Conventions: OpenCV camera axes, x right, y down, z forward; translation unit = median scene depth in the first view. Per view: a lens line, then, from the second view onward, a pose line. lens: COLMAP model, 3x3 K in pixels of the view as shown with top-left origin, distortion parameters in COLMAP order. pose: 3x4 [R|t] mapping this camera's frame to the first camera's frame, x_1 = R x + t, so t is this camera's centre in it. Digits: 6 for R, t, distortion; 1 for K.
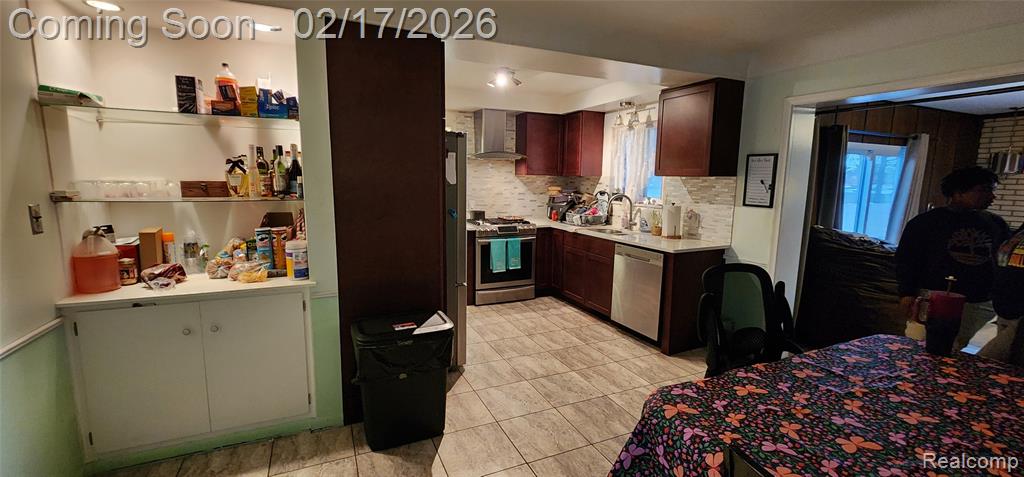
lens RADIAL K [[421.9, 0, 512.0], [0, 421.9, 238.5], [0, 0, 1]] dist [0.001797, 0.000307]
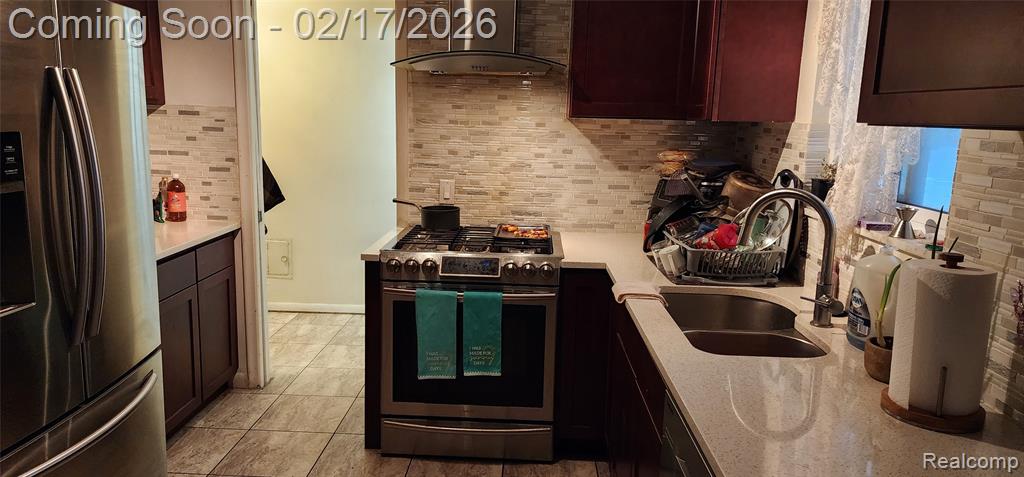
lens RADIAL K [[676.6, 0, 521.2], [0, 676.6, 238.6], [0, 0, 1]] dist [0.048911, -0.001095]
pose [[0.902374, 0.090658, -0.421309, 0.251278], [-0.080811, 0.995877, 0.041211, -0.066923], [0.423308, -0.003141, 0.905980, 0.452667]]
